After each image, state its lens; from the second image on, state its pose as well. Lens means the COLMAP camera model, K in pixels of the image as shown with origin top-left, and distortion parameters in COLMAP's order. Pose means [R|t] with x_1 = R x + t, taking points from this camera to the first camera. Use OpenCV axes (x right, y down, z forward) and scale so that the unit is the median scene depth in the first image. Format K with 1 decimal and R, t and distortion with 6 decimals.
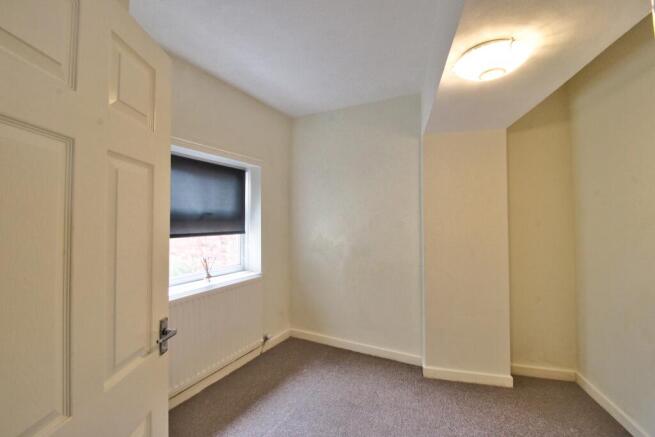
lens RADIAL K [[305.4, 0, 327.3], [0, 305.4, 212.8], [0, 0, 1]] dist [0.006572, -0.016018]
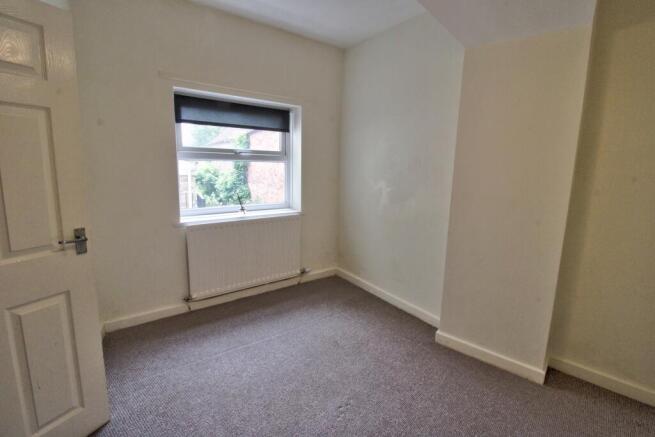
lens RADIAL K [[305.4, 0, 327.3], [0, 305.4, 212.8], [0, 0, 1]] dist [0.006572, -0.016018]
pose [[0.894248, 0.091896, -0.438035, 0.340399], [-0.013323, 0.983726, 0.179179, 0.011231], [0.447373, -0.154395, 0.880920, 0.115755]]
